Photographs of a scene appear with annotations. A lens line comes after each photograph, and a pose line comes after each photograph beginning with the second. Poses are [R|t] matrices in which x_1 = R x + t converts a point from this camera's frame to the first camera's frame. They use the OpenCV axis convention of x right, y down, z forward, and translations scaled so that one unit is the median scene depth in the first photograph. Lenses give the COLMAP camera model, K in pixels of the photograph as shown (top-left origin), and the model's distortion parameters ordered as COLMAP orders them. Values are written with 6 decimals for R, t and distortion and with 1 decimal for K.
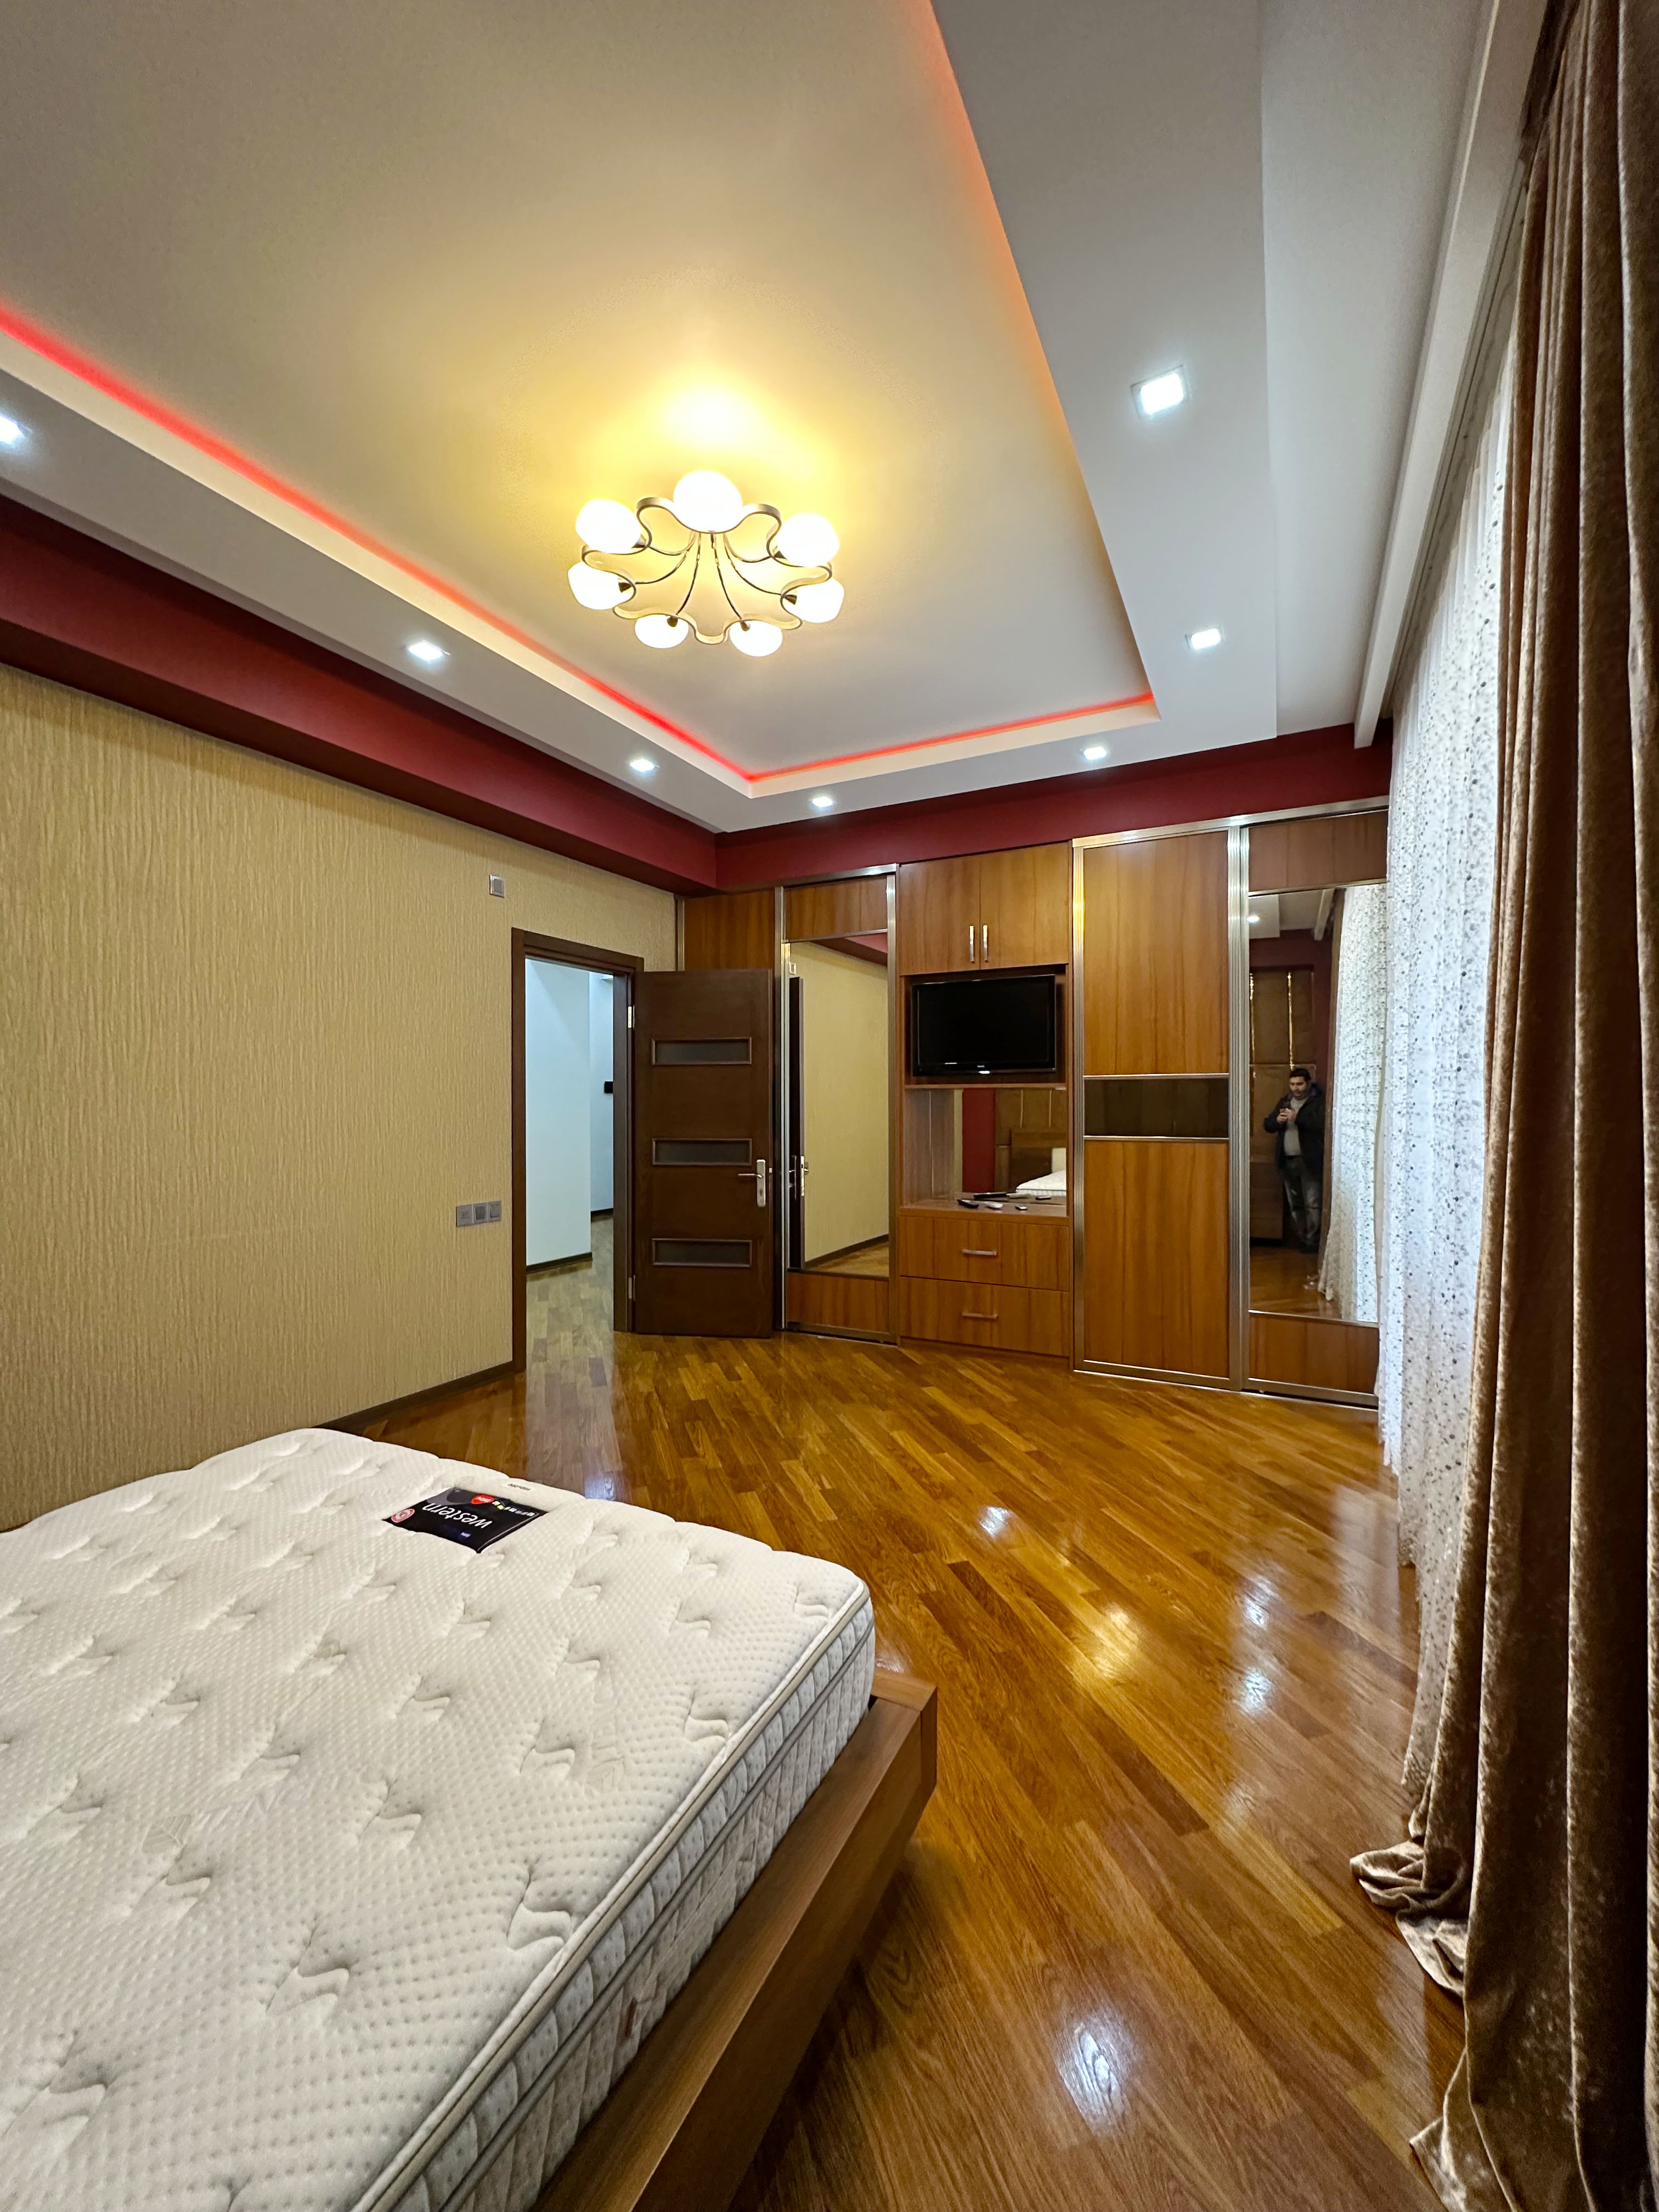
lens RADIAL K [[878.5, 0, 835.2], [0, 878.5, 1100.5], [0, 0, 1]] dist [-0.001369, 0.000023]
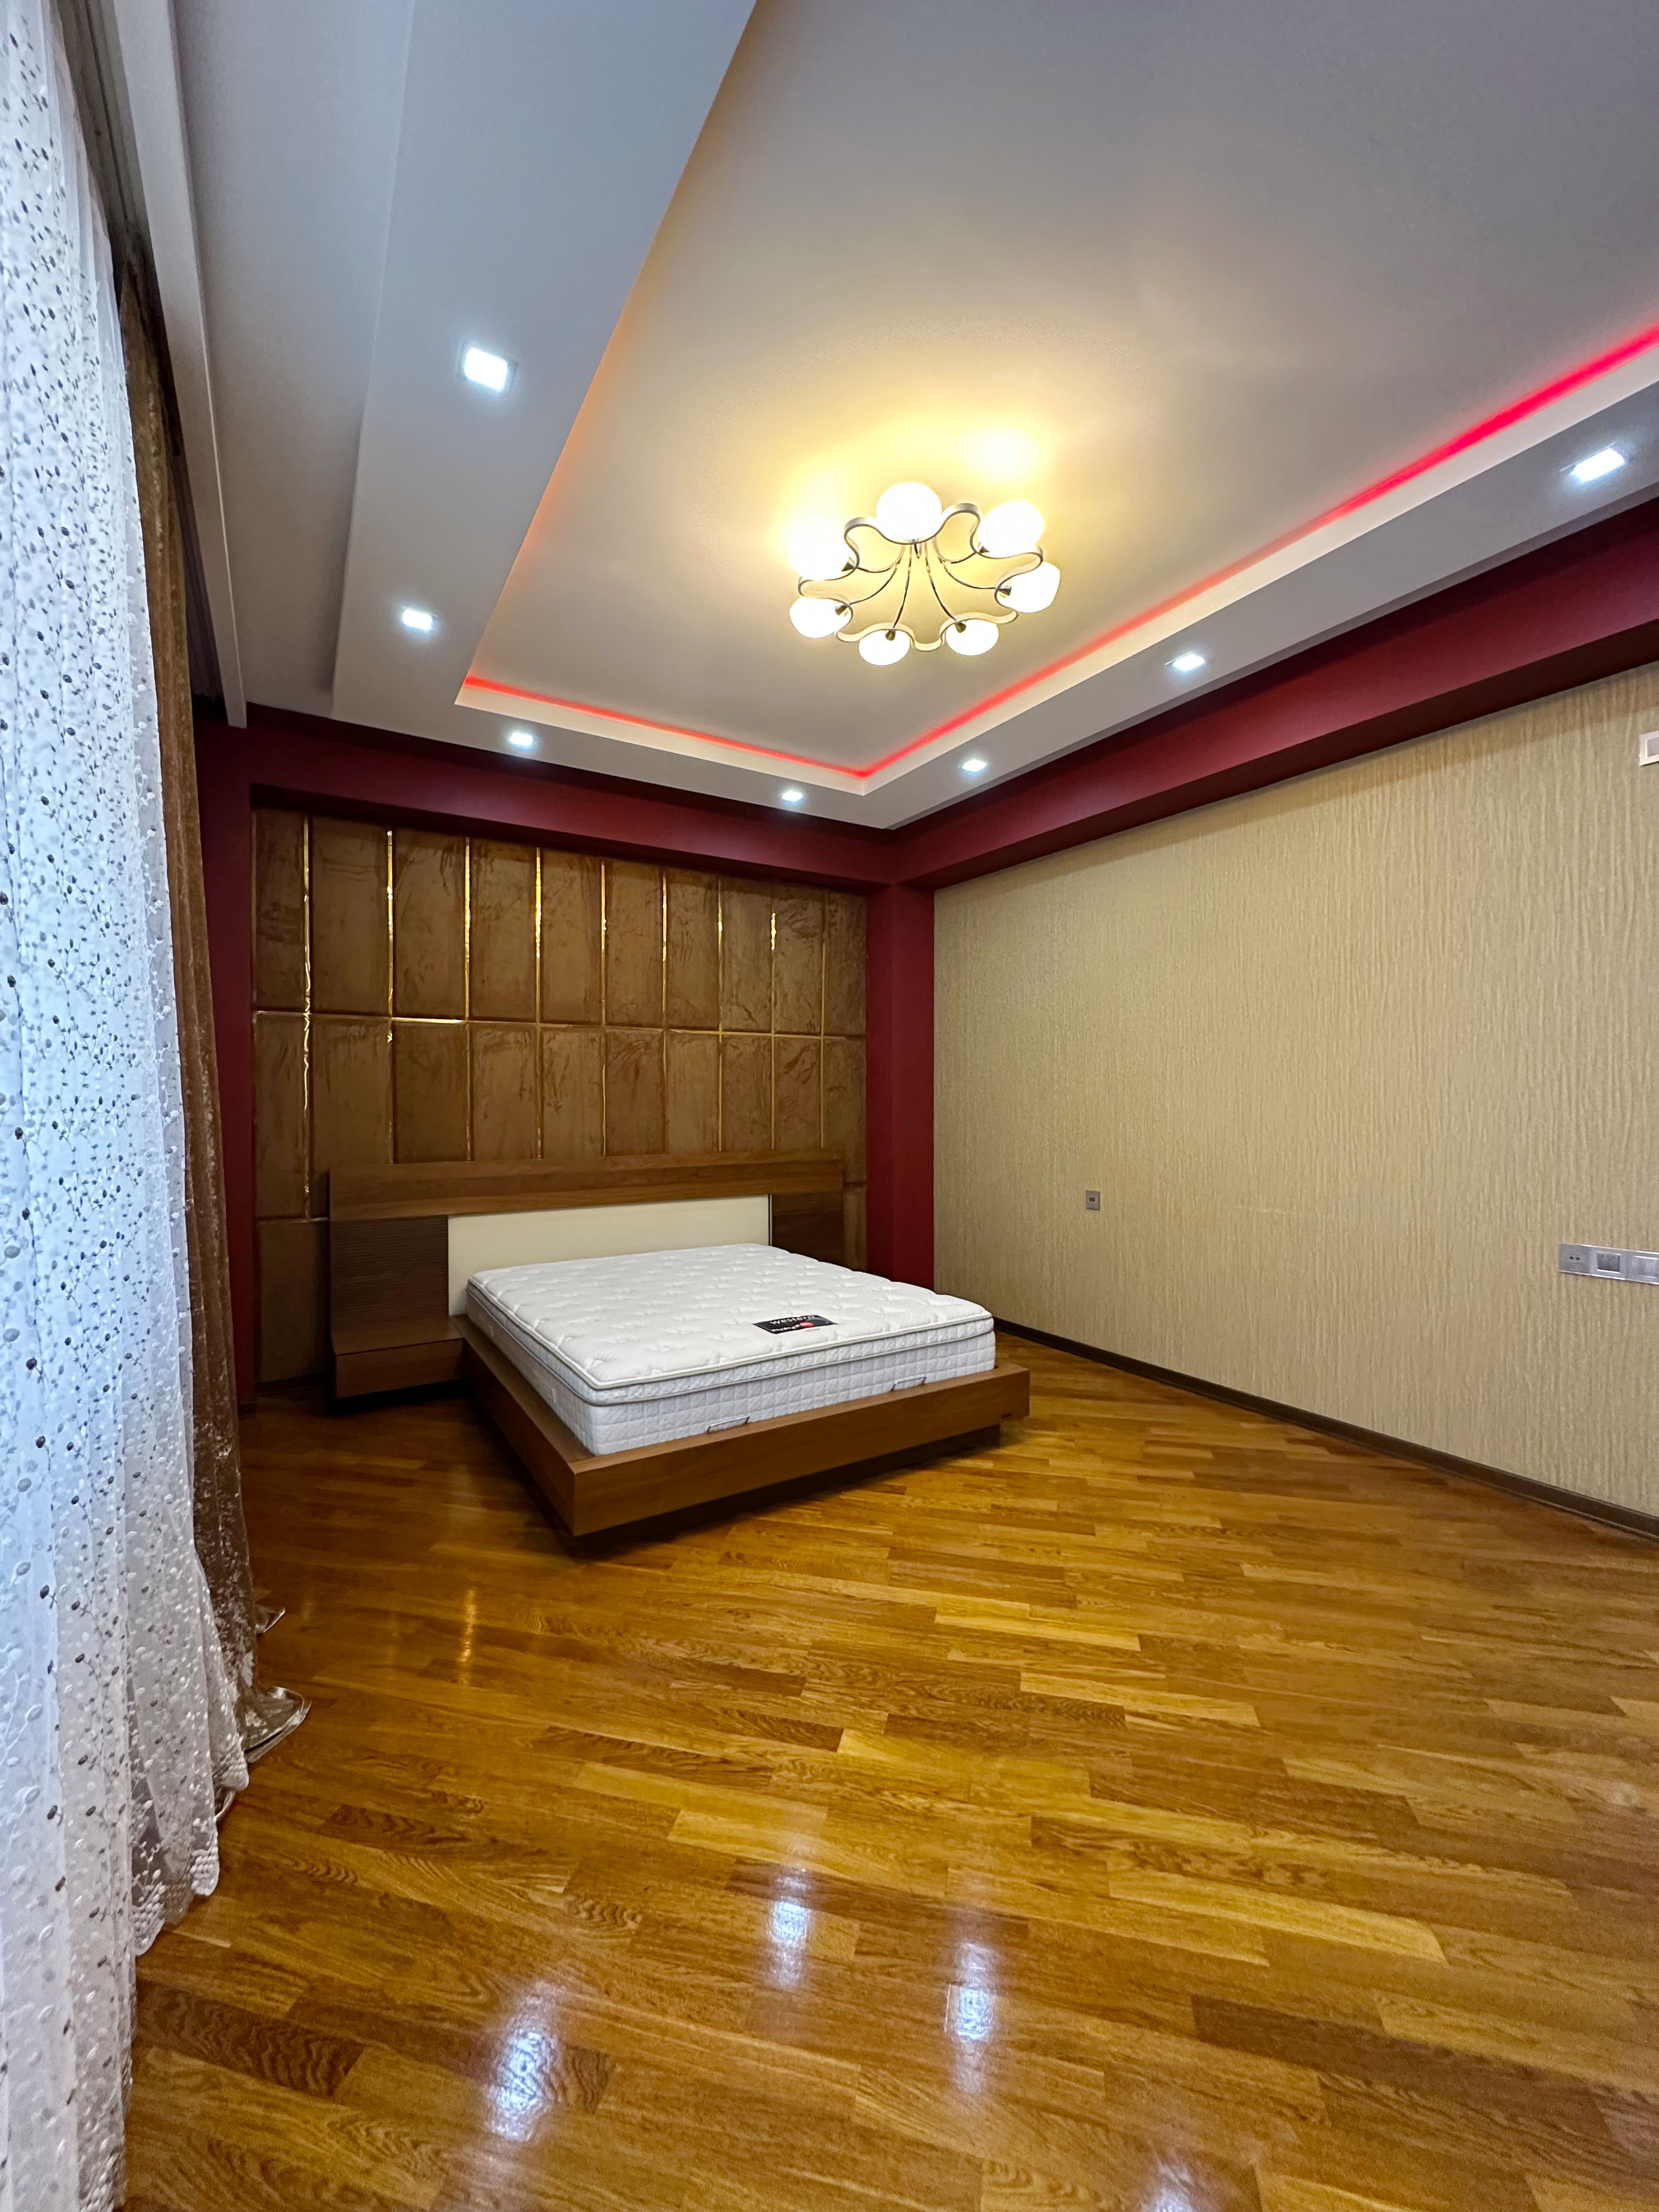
lens RADIAL K [[878.5, 0, 835.2], [0, 878.5, 1100.5], [0, 0, 1]] dist [-0.001369, 0.000023]
pose [[-0.525598, -0.004359, -0.850722, 0.649282], [-0.011607, 0.999931, 0.002047, 0.017819], [0.850654, 0.010950, -0.525613, 1.199157]]
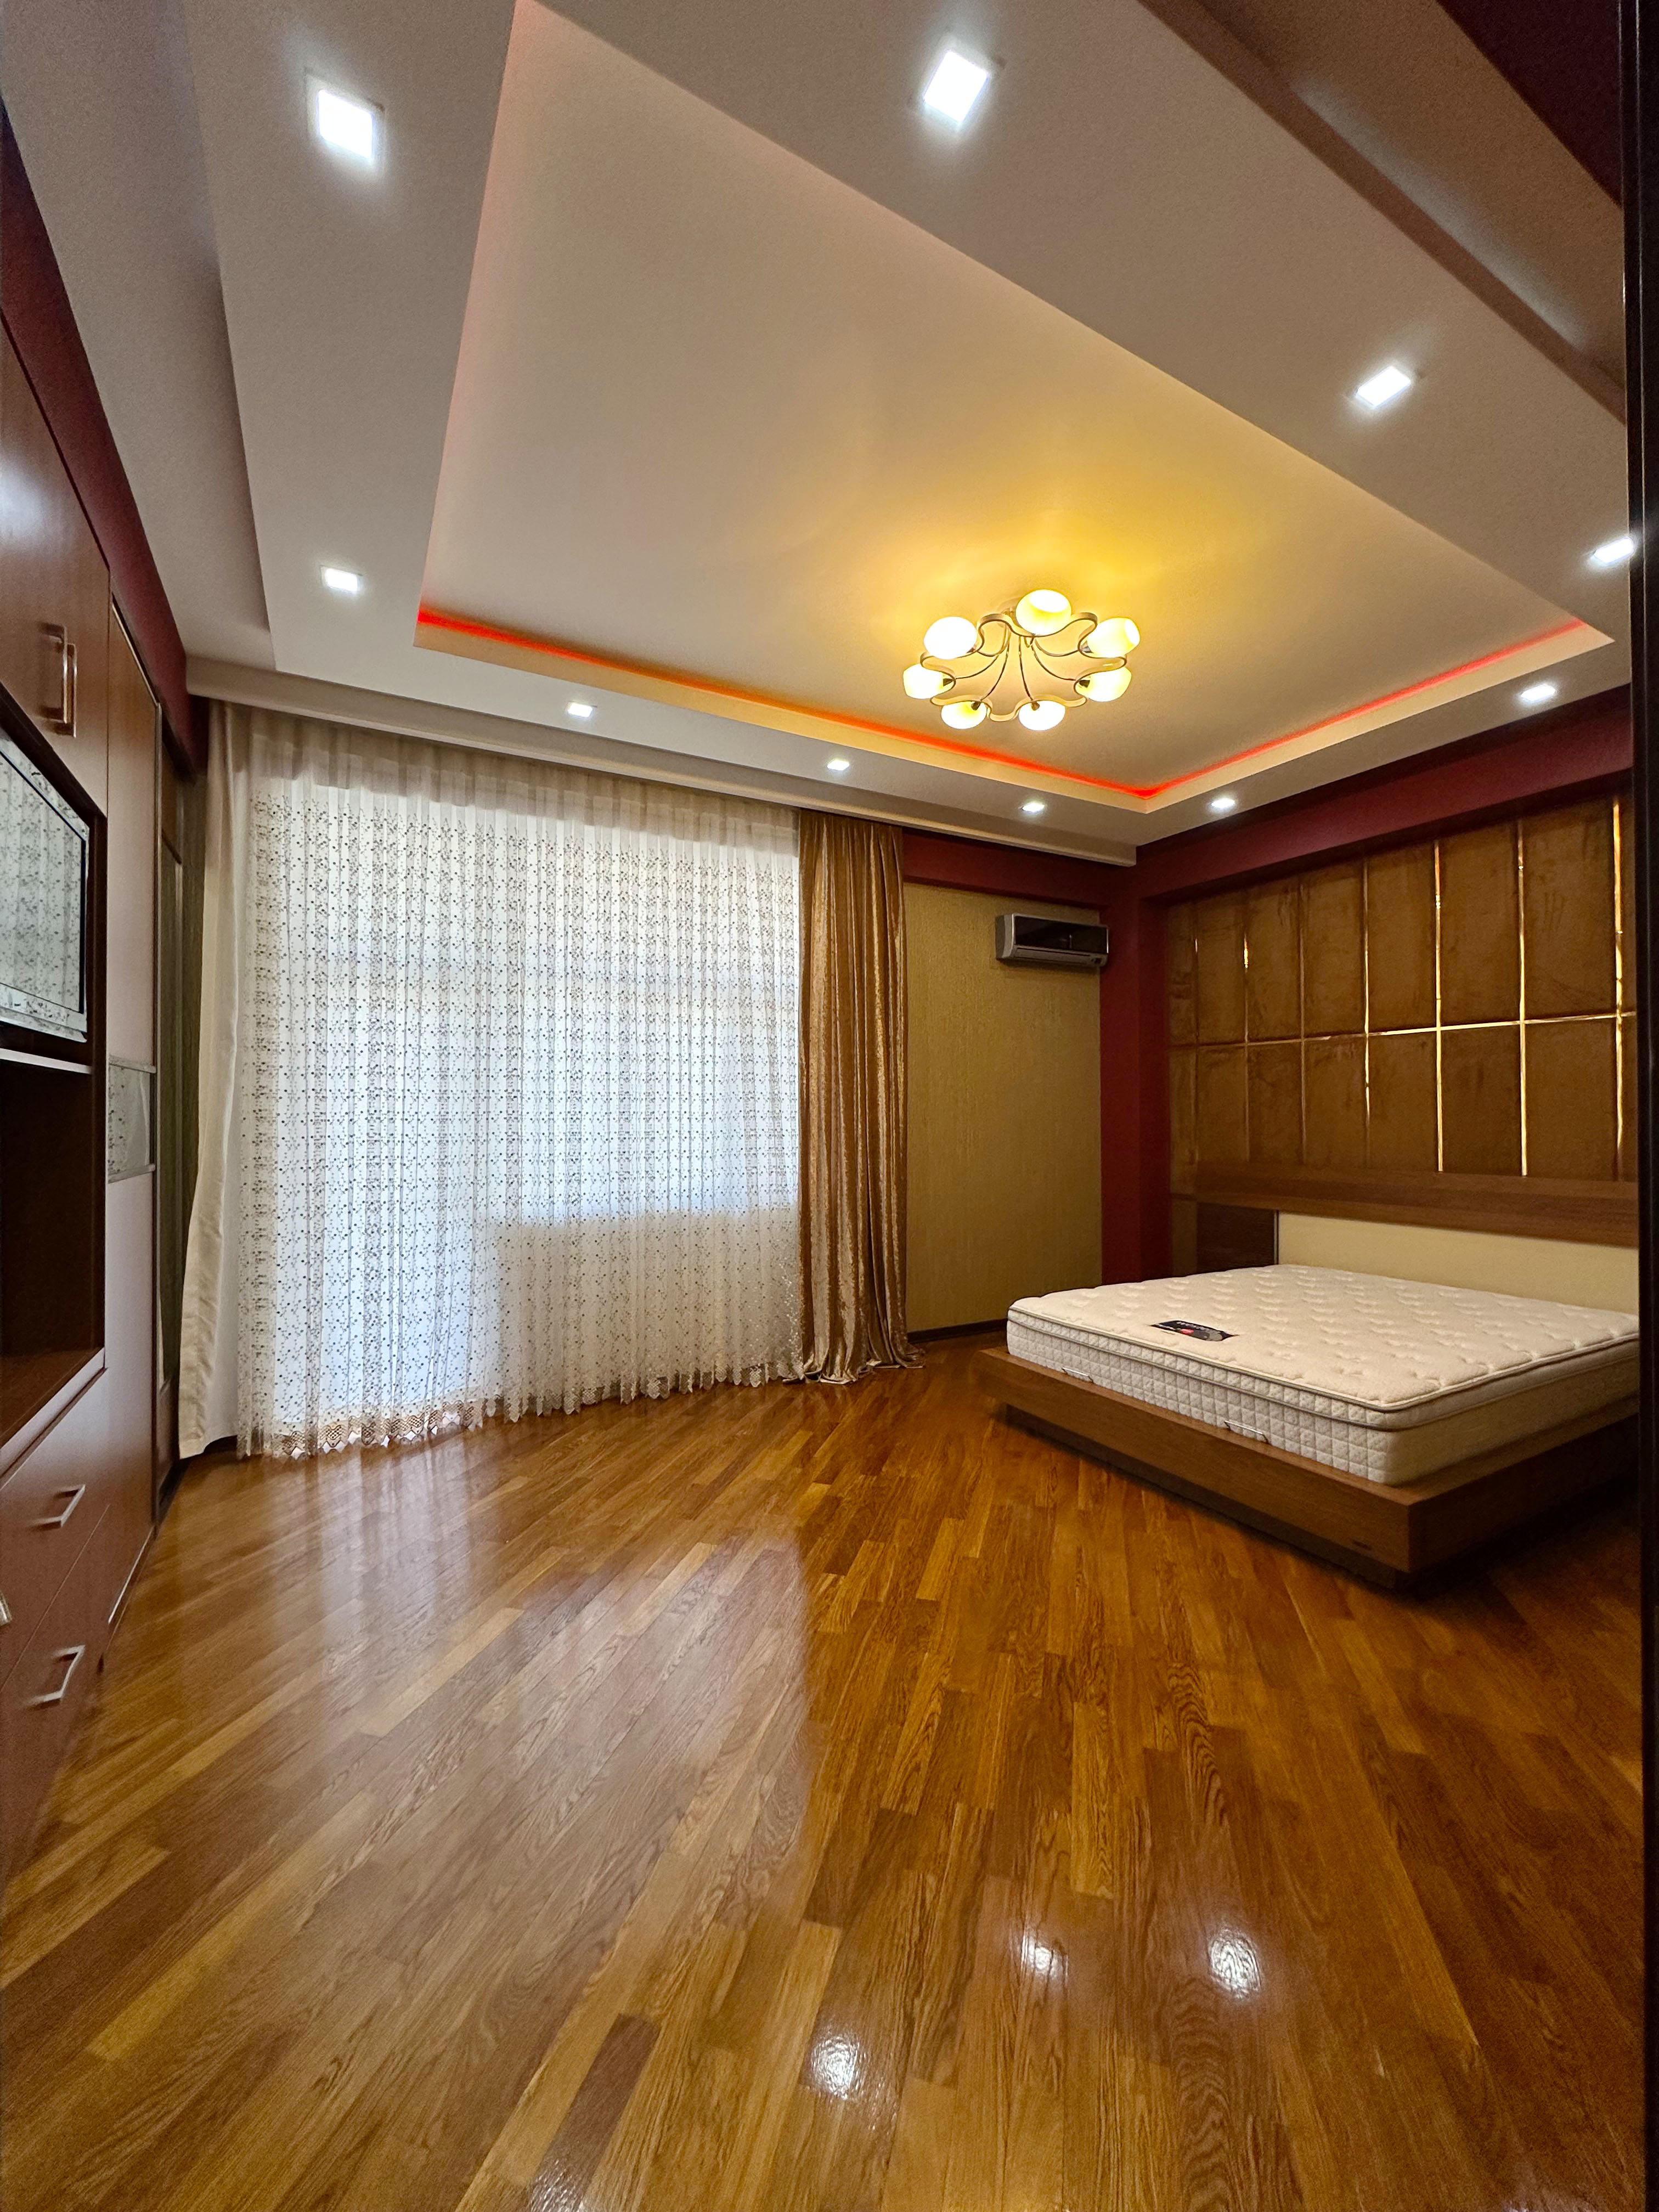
lens RADIAL K [[878.5, 0, 835.2], [0, 878.5, 1100.5], [0, 0, 1]] dist [-0.001369, 0.000023]
pose [[-0.826717, 0.004697, 0.562599, -0.488406], [0.006076, 0.999981, 0.000580, 0.003925], [-0.562586, 0.003897, -0.826730, 1.751002]]
